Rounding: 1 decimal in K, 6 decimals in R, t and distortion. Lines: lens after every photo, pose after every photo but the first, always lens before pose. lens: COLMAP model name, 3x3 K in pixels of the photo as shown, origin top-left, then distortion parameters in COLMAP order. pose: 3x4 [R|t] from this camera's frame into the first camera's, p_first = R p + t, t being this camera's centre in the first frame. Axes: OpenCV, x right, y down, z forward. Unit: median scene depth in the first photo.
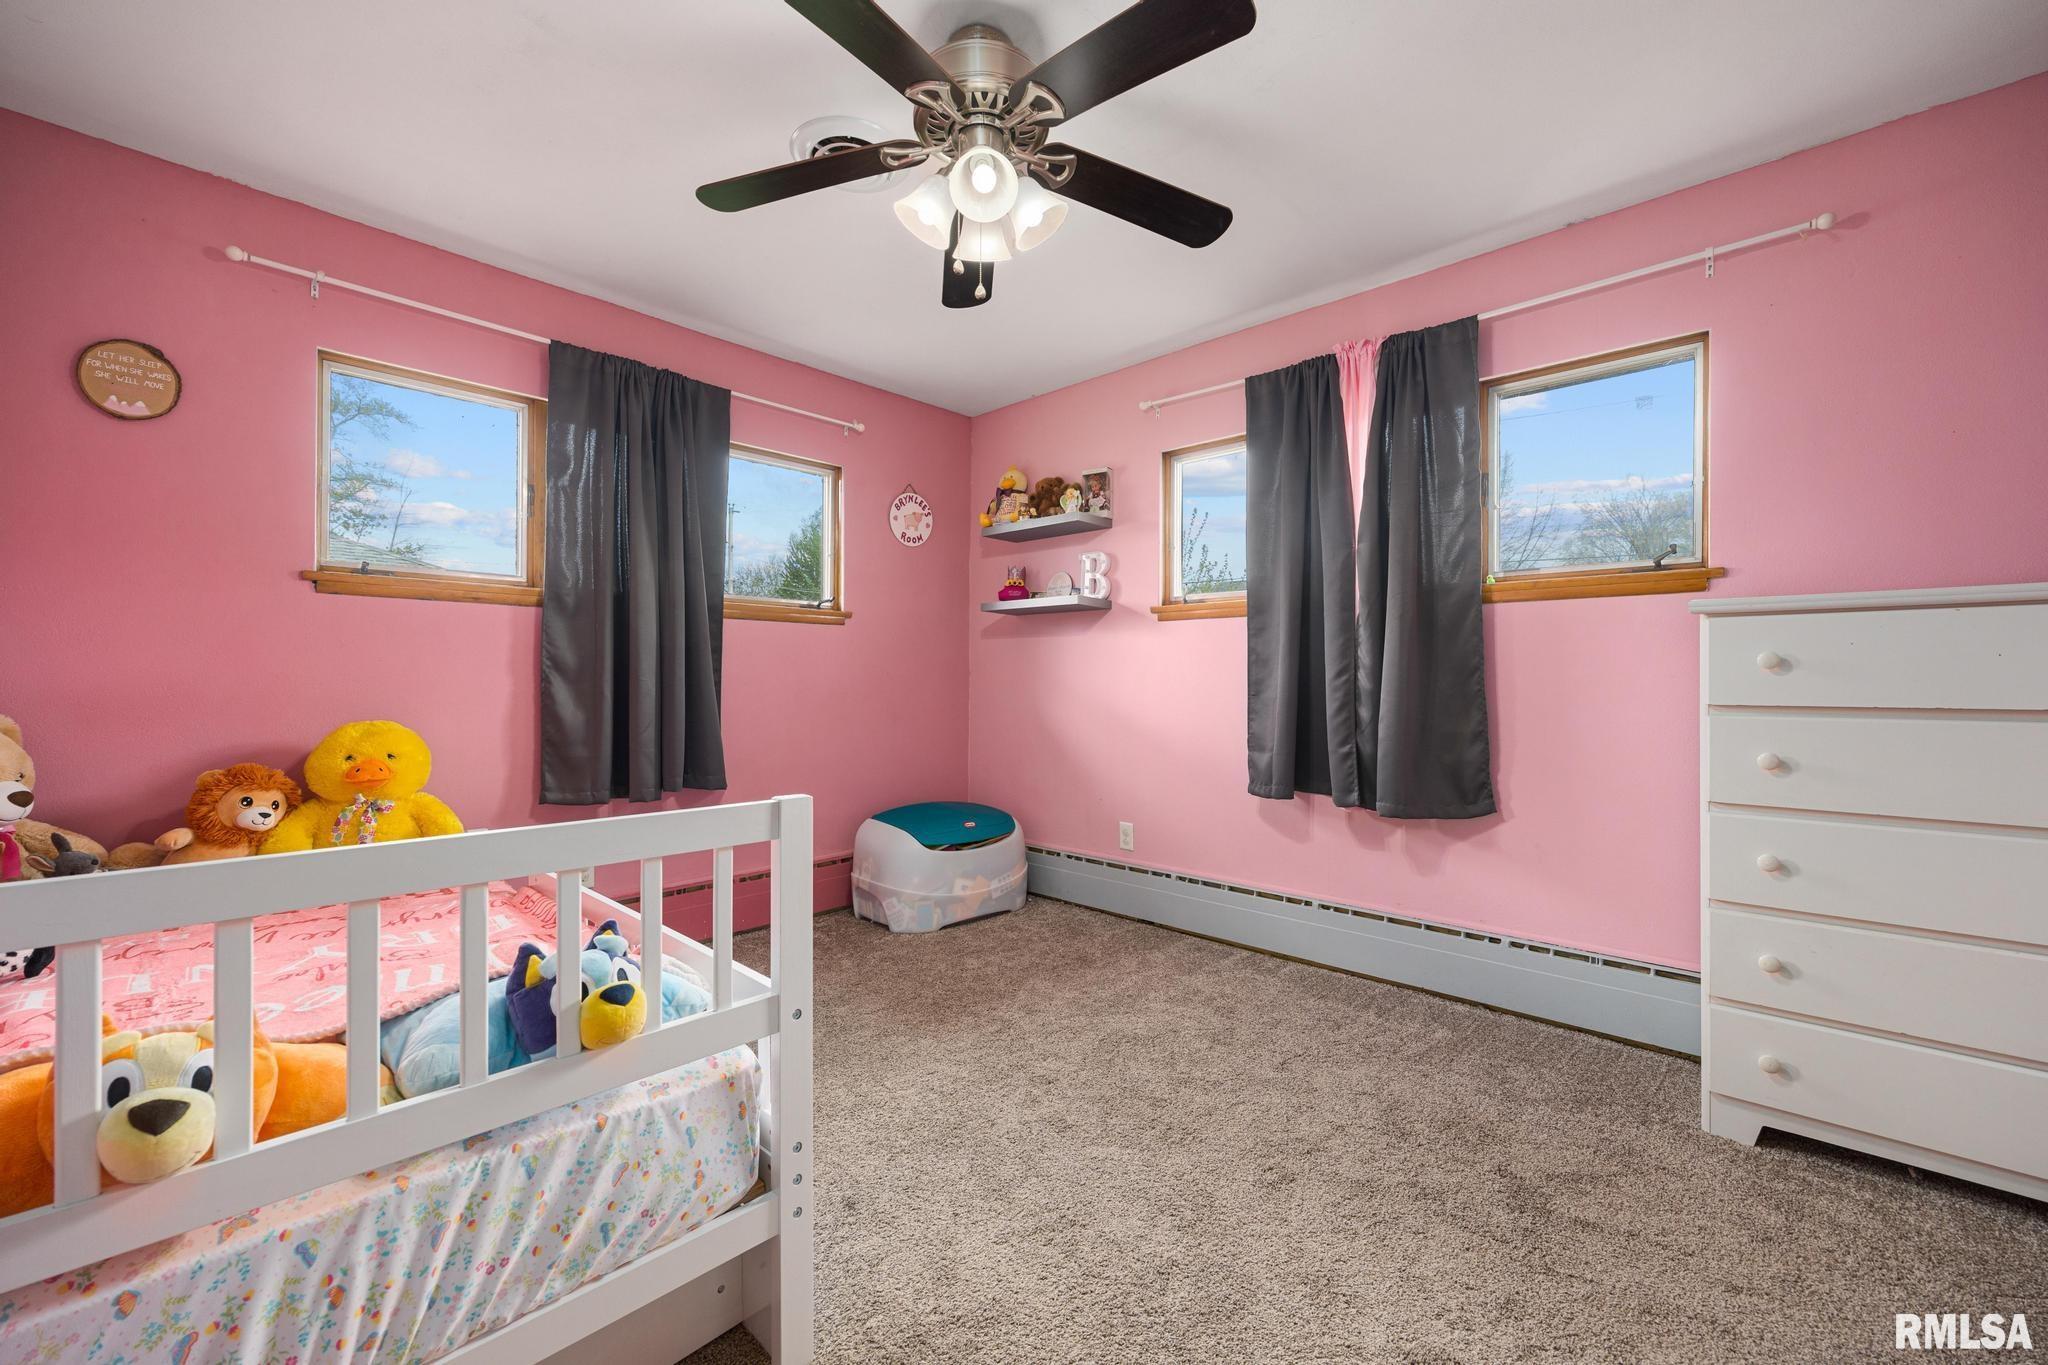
lens RADIAL K [[831.6, 0, 1024.0], [0, 831.6, 682.5], [0, 0, 1]] dist [-0.000044, 0.000003]
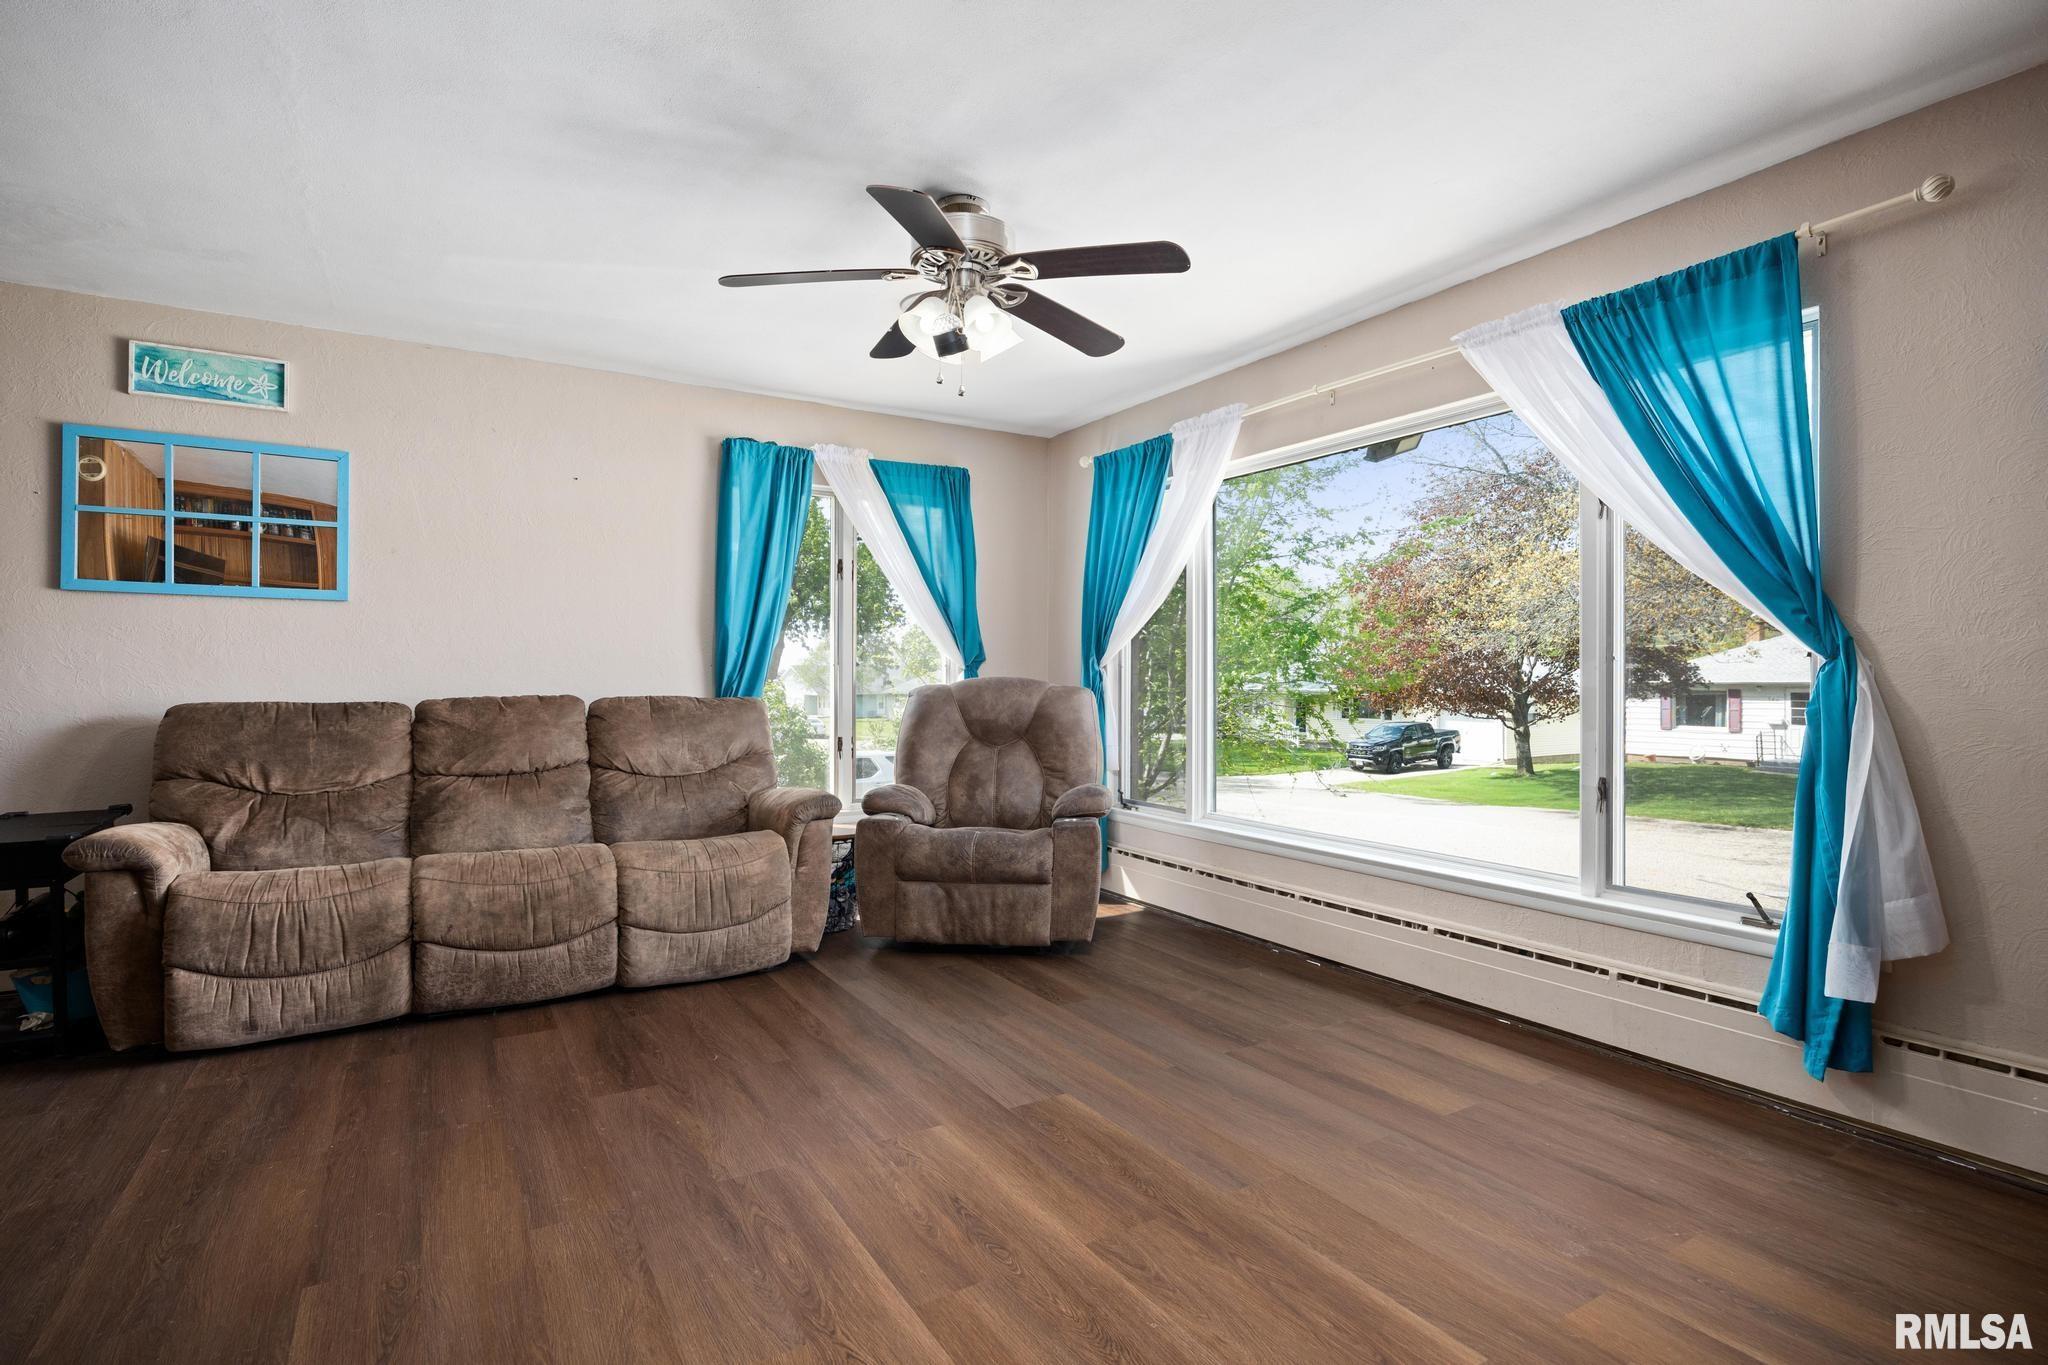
lens RADIAL K [[992.9, 0, 1024.0], [0, 992.9, 682.5], [0, 0, 1]] dist [-0.002878, -0.006060]
pose [[0.958077, -0.004284, -0.286477, 0.120319], [0.000227, 0.999899, -0.014195, 0.000358], [0.286509, 0.013535, 0.957982, -0.117699]]
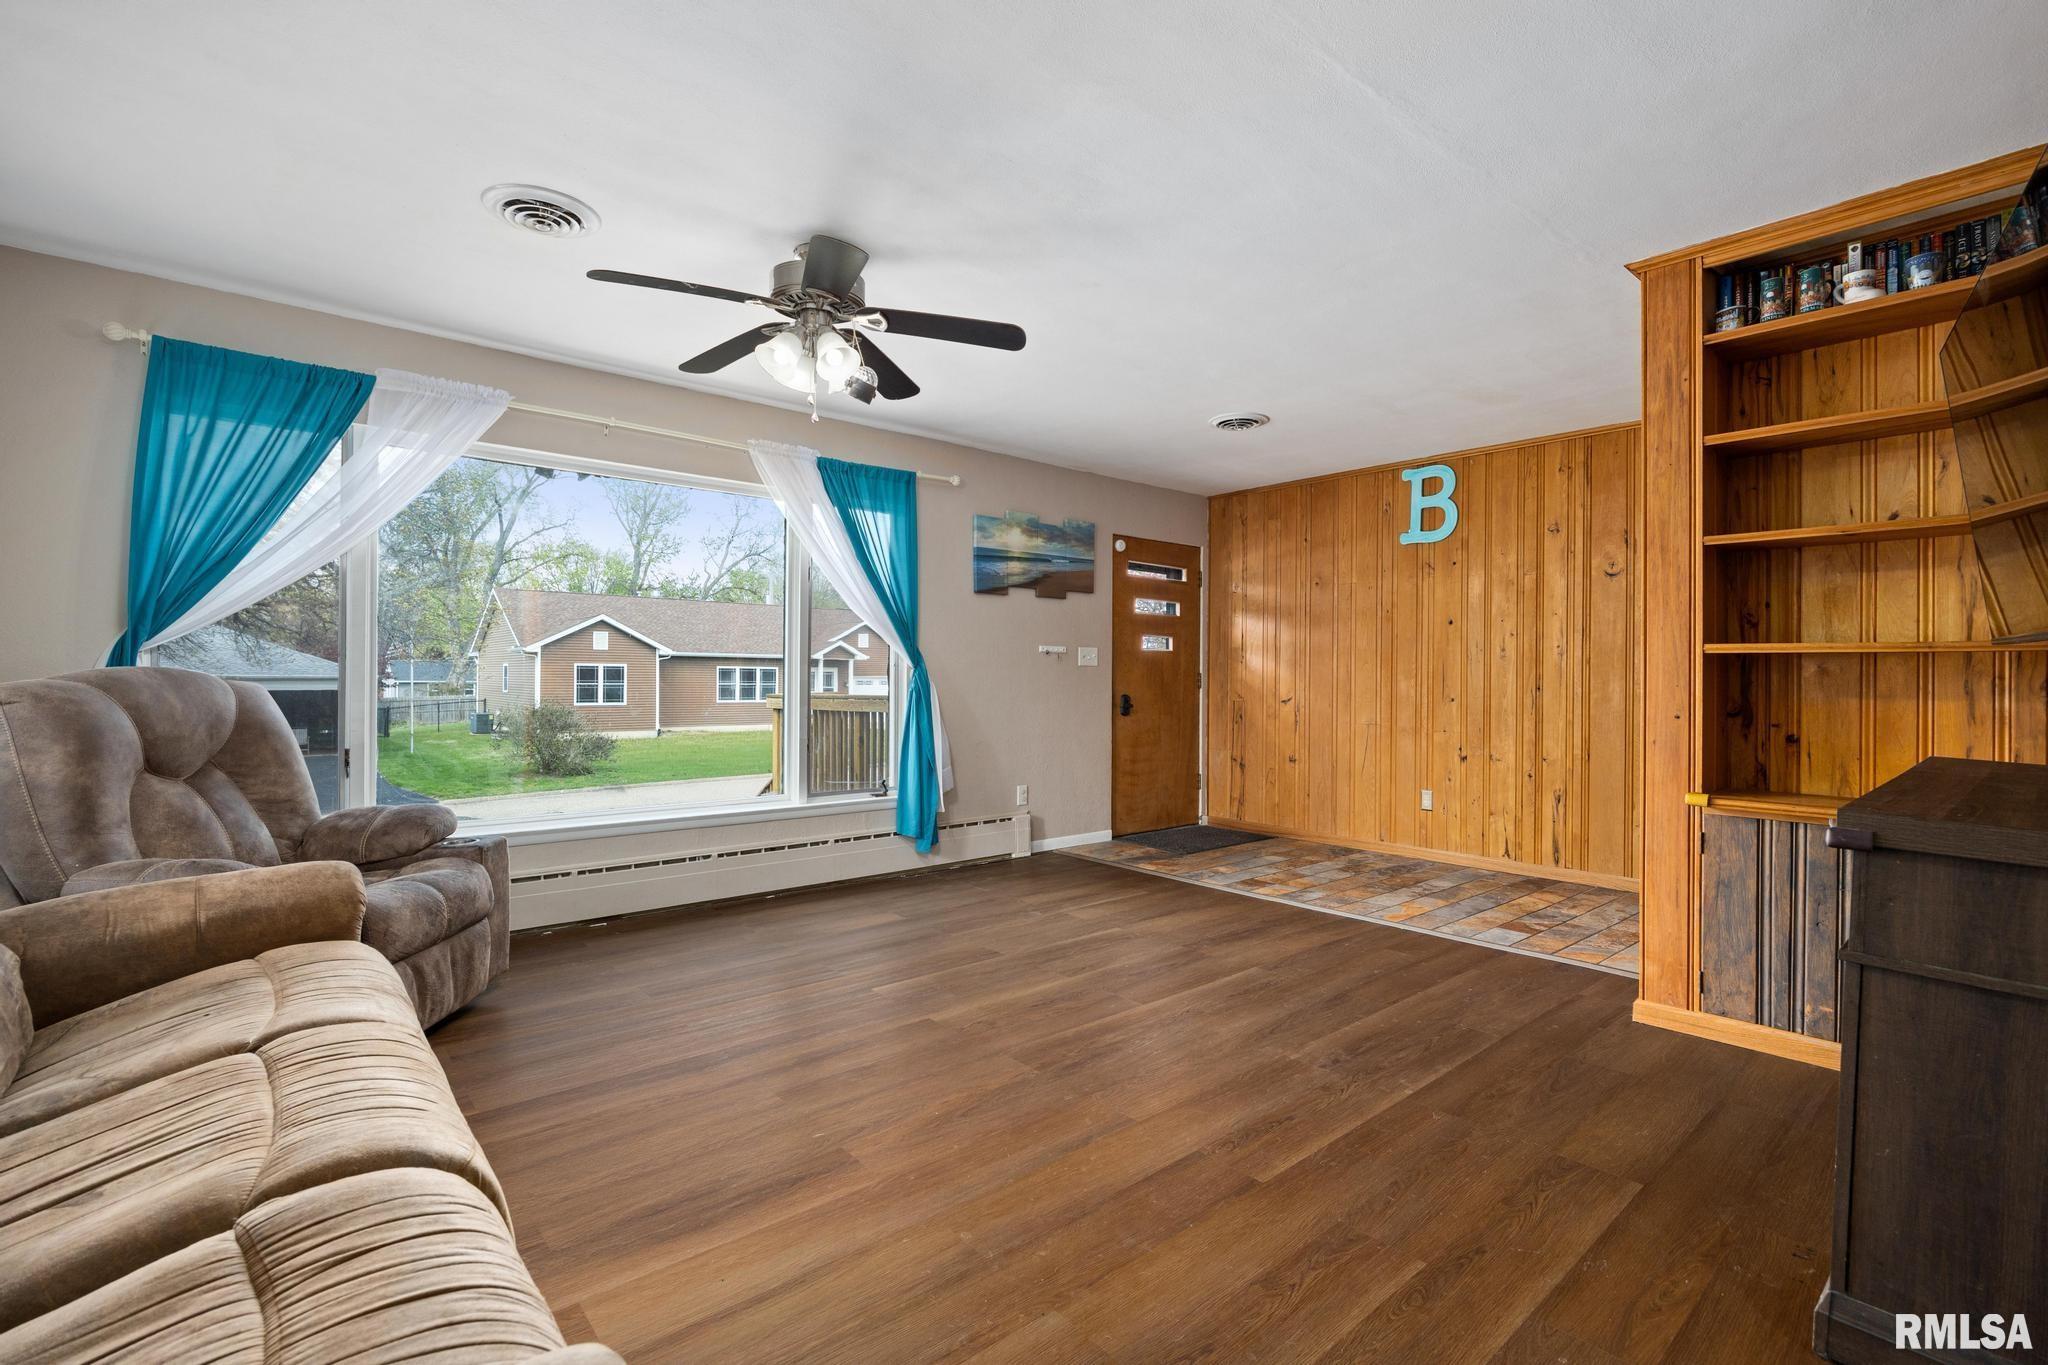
lens RADIAL K [[1009.2, 0, 1024.0], [0, 1009.2, 682.5], [0, 0, 1]] dist [-0.018009, 0.000143]
pose [[0.094547, -0.008388, 0.995485, -1.897629], [0.011144, 0.999911, 0.007367, -0.018813], [-0.995458, 0.010397, 0.094632, 0.718326]]
